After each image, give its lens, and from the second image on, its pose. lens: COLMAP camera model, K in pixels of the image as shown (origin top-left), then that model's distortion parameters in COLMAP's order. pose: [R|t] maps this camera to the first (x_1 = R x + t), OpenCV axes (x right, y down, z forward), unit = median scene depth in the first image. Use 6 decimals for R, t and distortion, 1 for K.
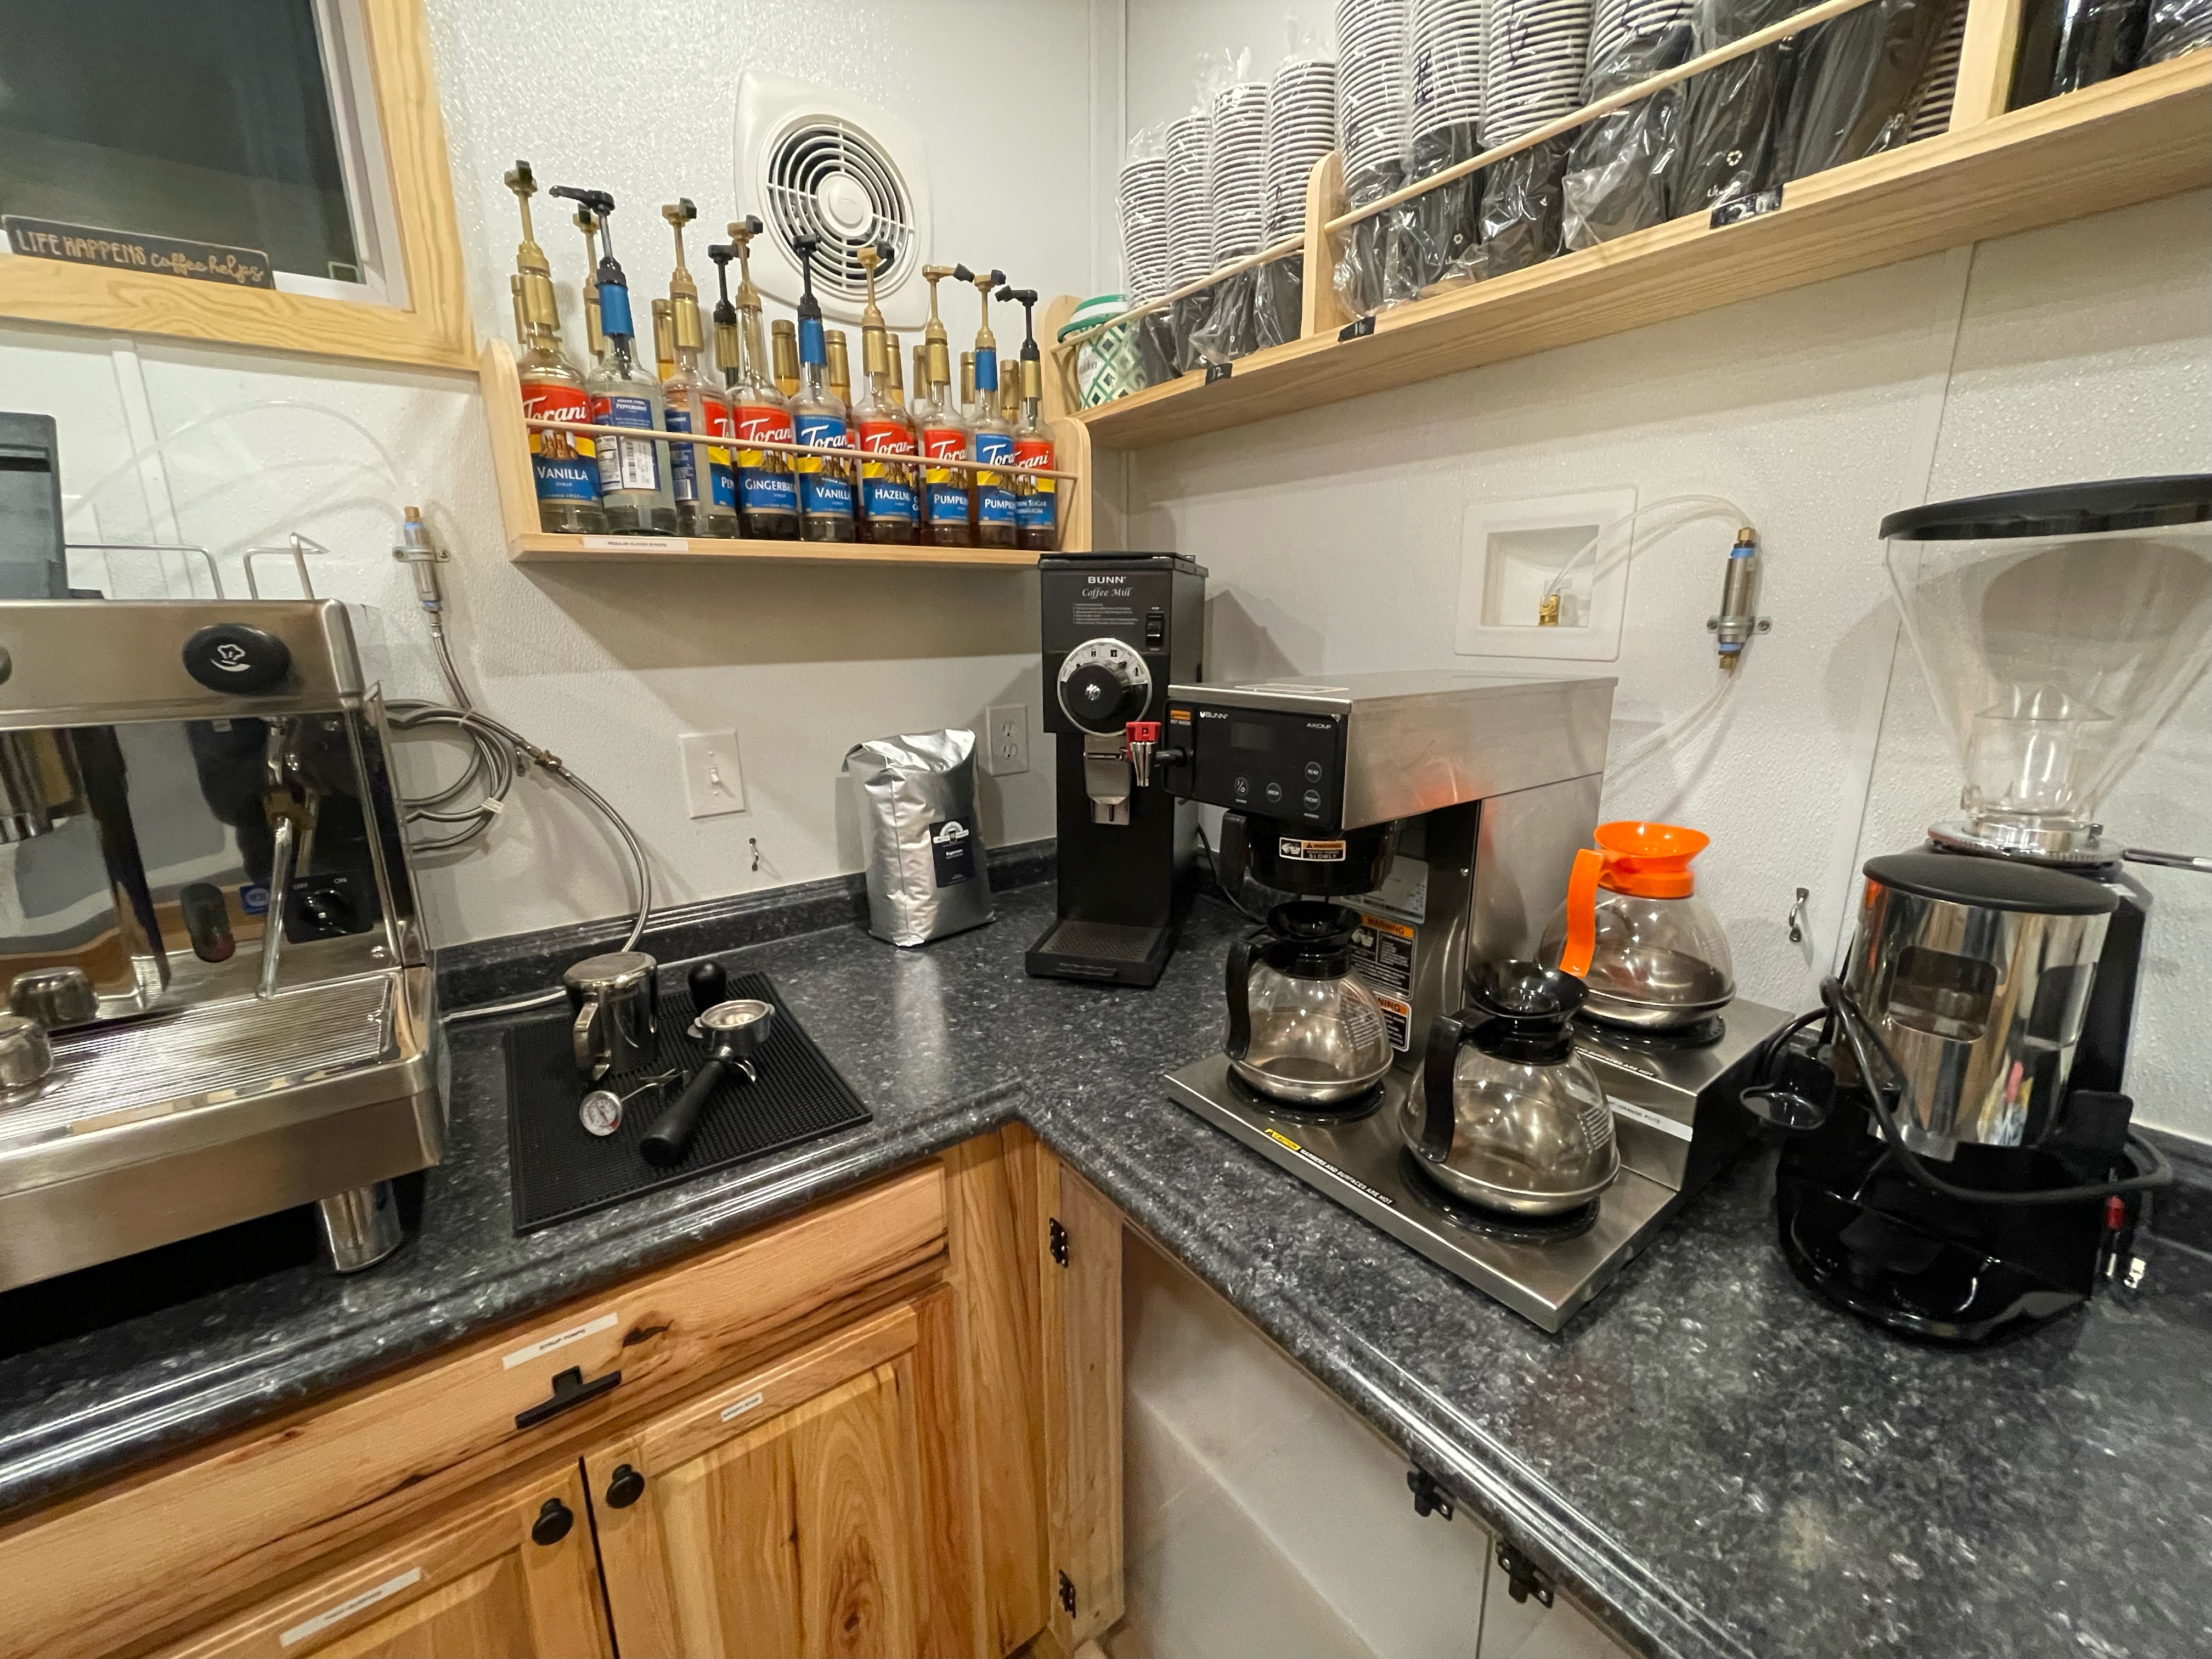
lens RADIAL K [[893.4, 0, 1104.2], [0, 893.4, 826.6], [0, 0, 1]] dist [-0.002537, -0.000056]
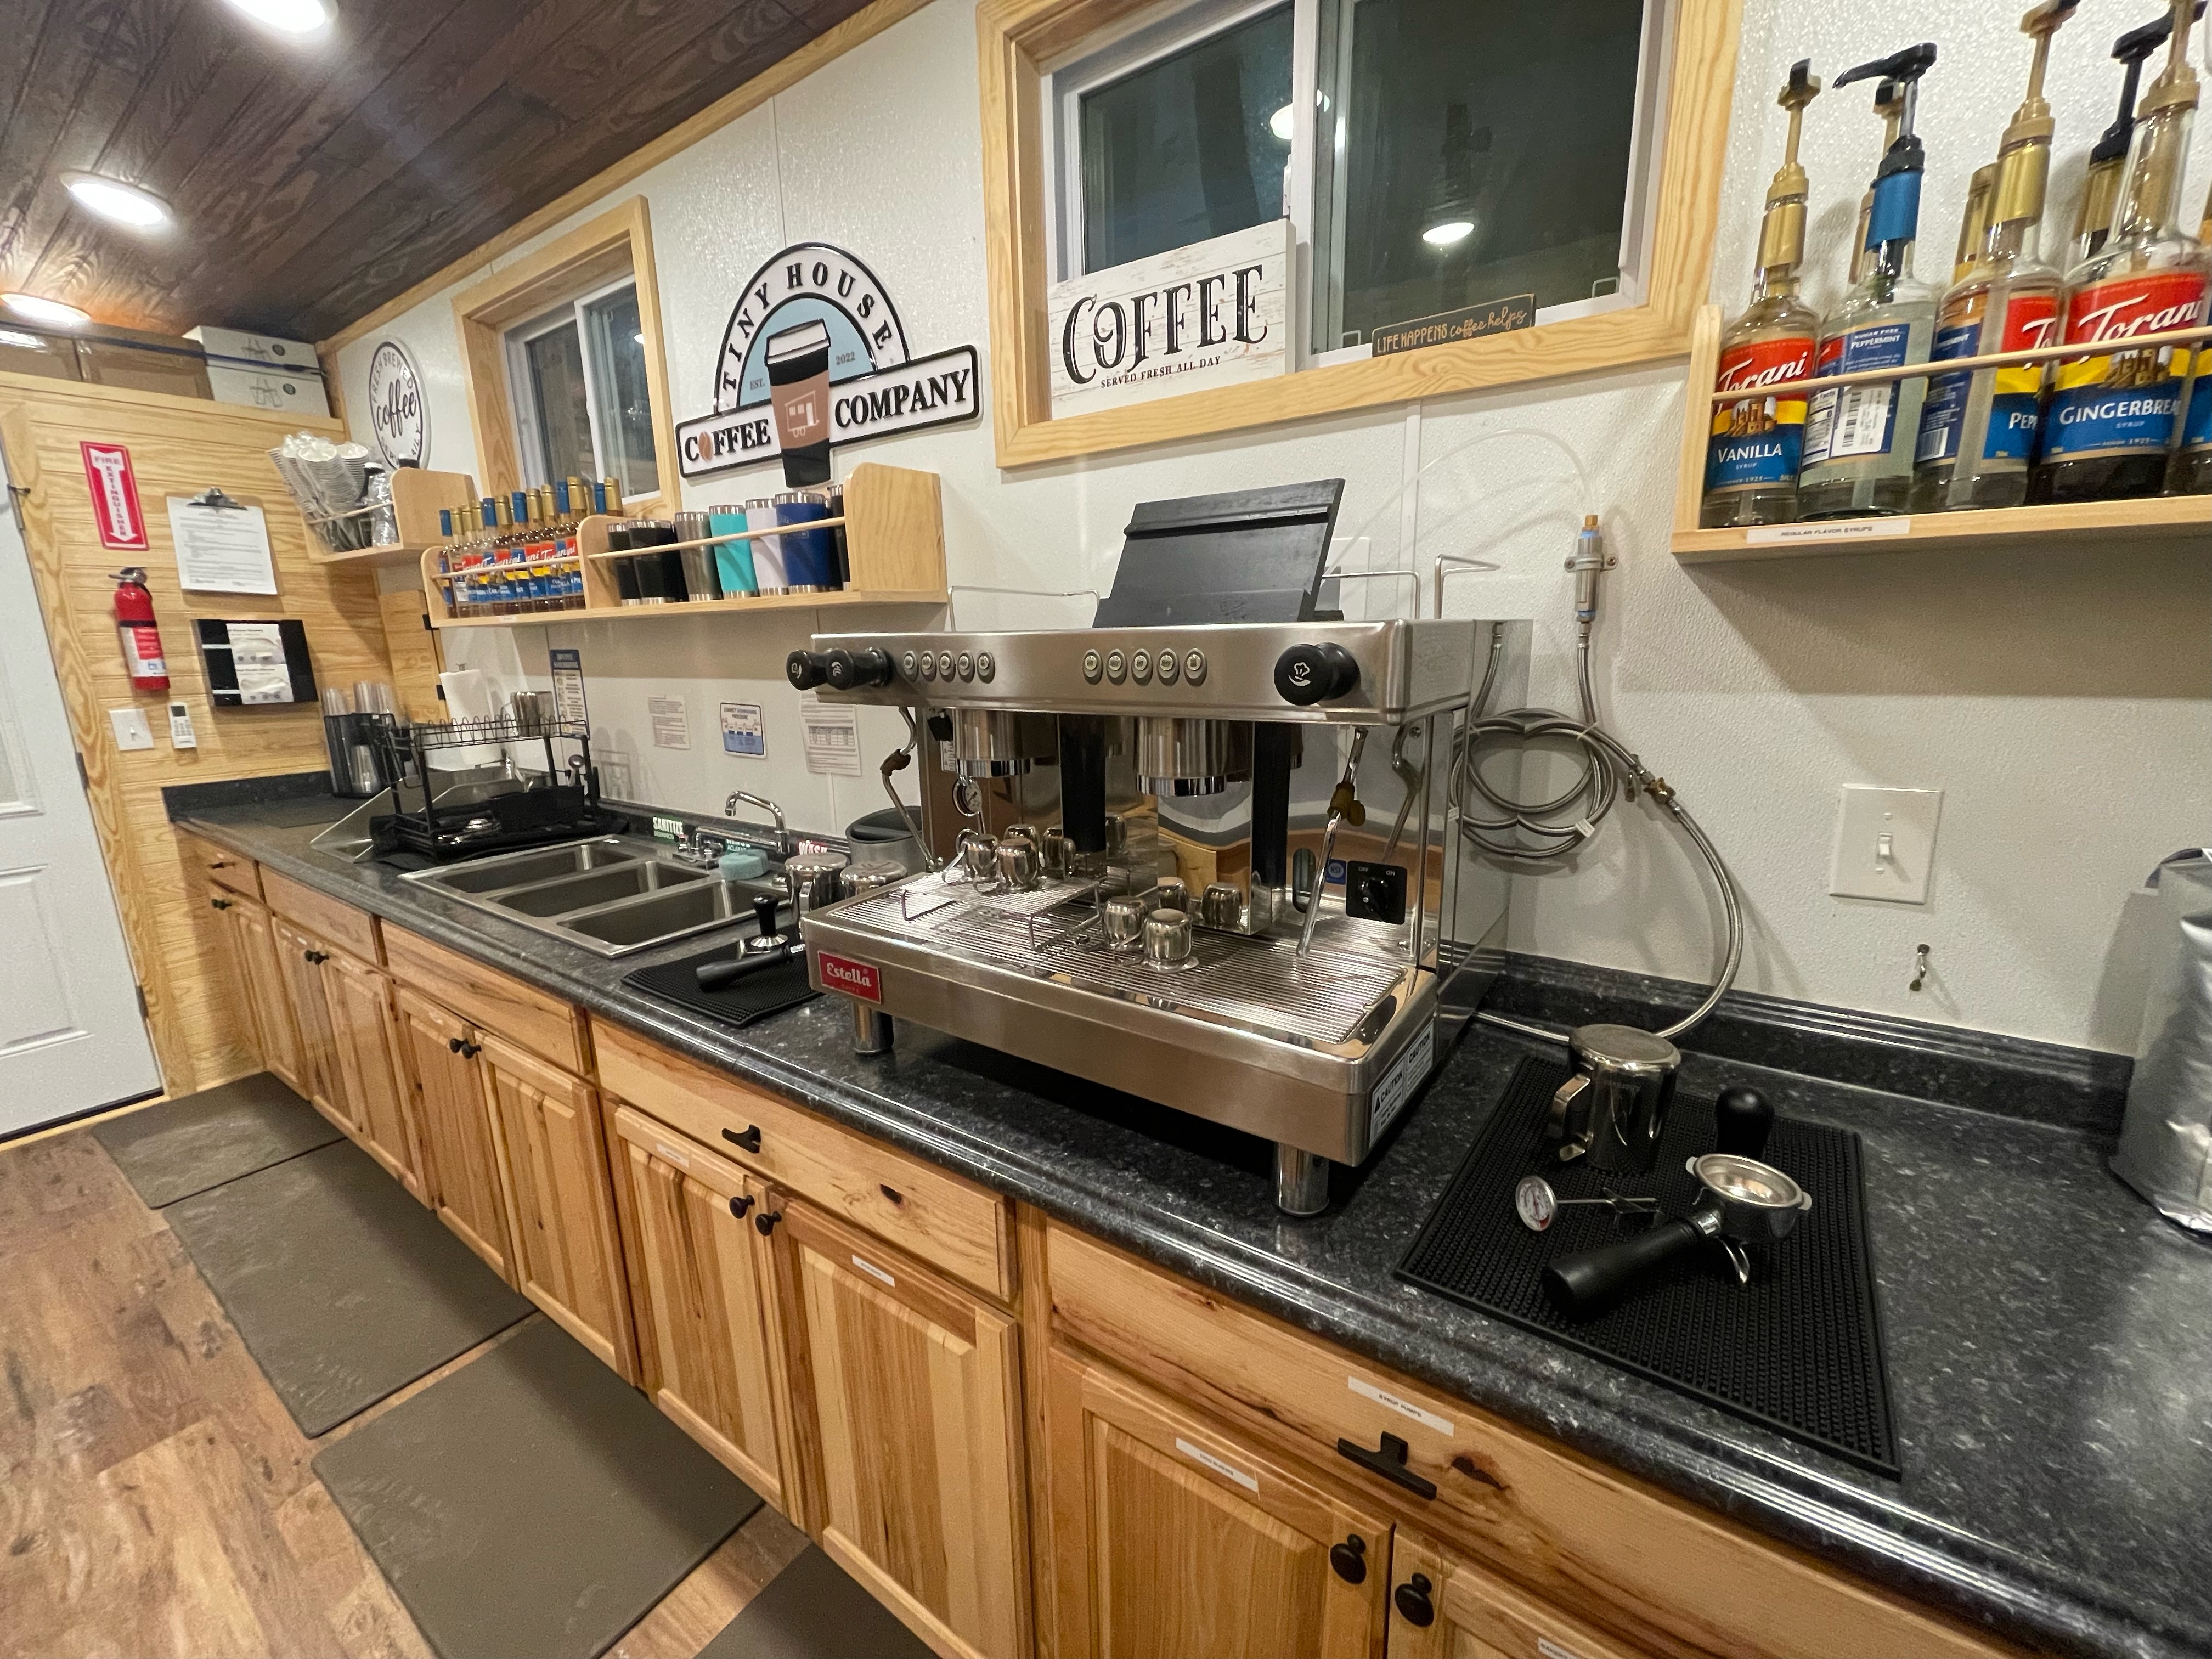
lens RADIAL K [[893.4, 0, 1101.7], [0, 893.4, 827.3], [0, 0, 1]] dist [-0.002537, -0.000056]
pose [[0.325965, 0.204965, -0.922896, 0.020688], [-0.203321, 0.968569, 0.143296, -0.058175], [0.923259, 0.140935, 0.357393, 0.203048]]
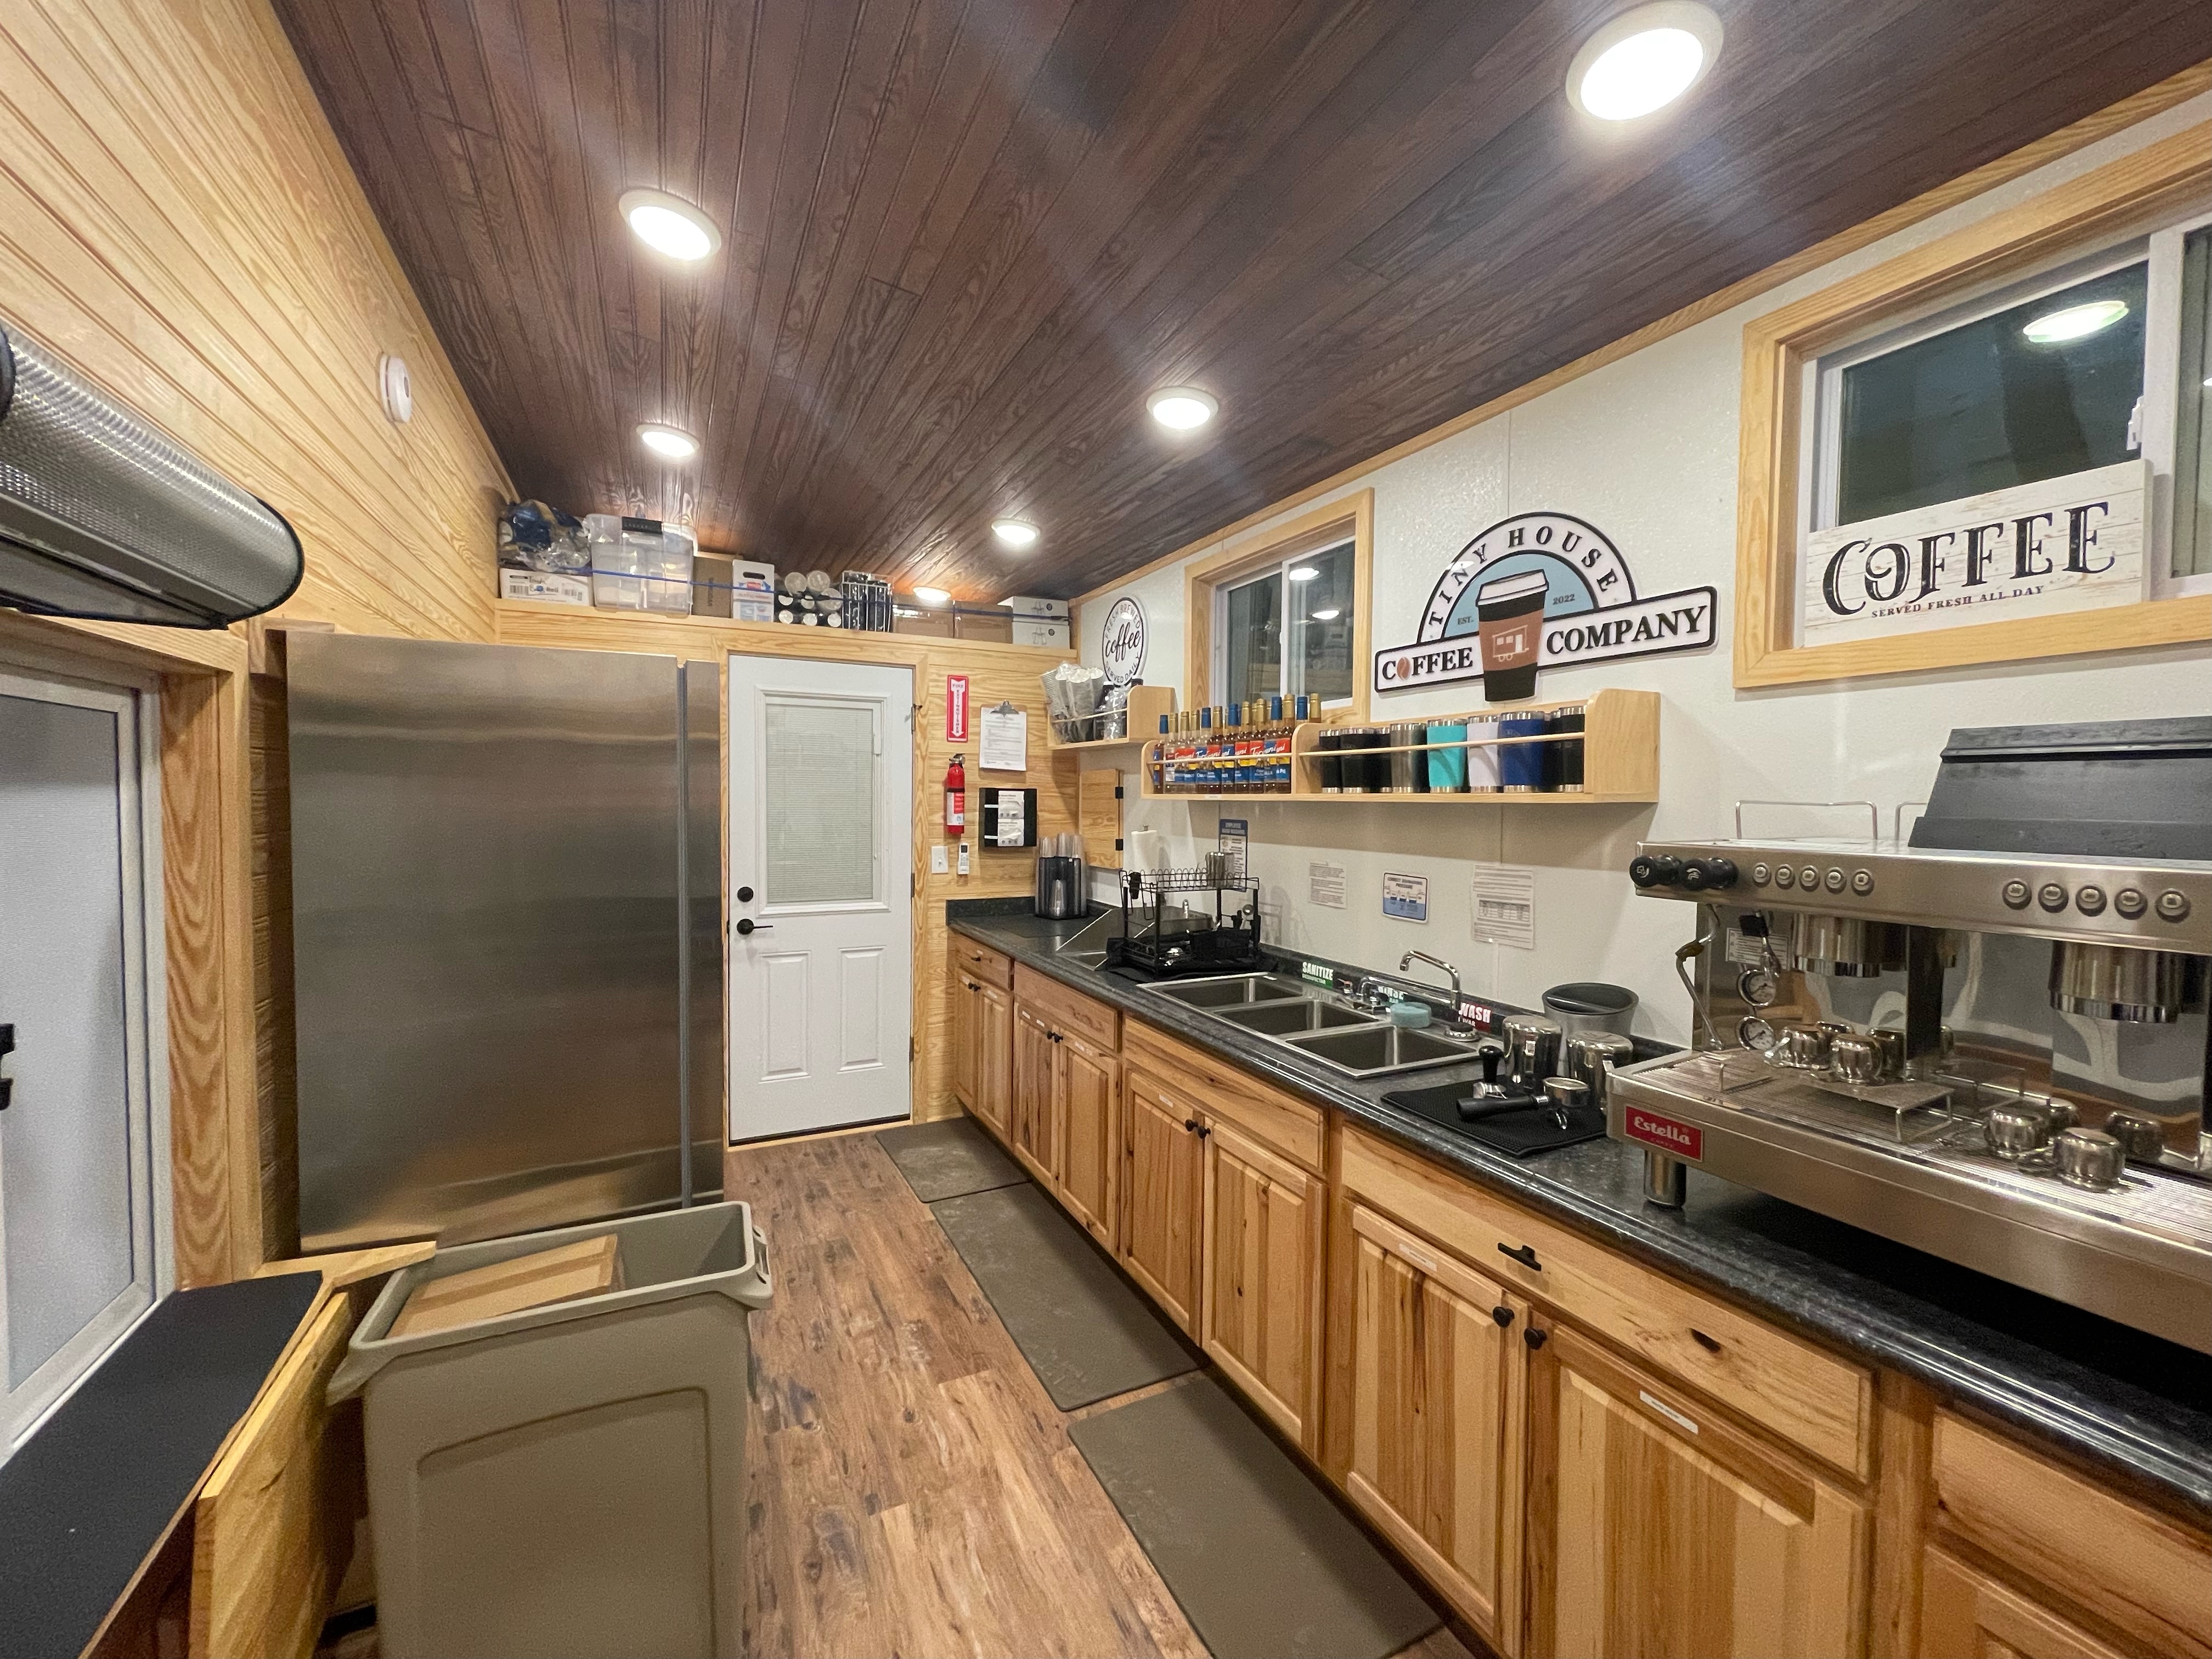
lens RADIAL K [[893.4, 0, 1102.5], [0, 893.4, 828.8], [0, 0, 1]] dist [-0.002537, -0.000056]
pose [[-0.172085, 0.045161, -0.984046, 0.289648], [-0.233883, 0.968511, 0.085349, -0.007372], [0.956914, 0.244839, -0.156104, -0.288688]]
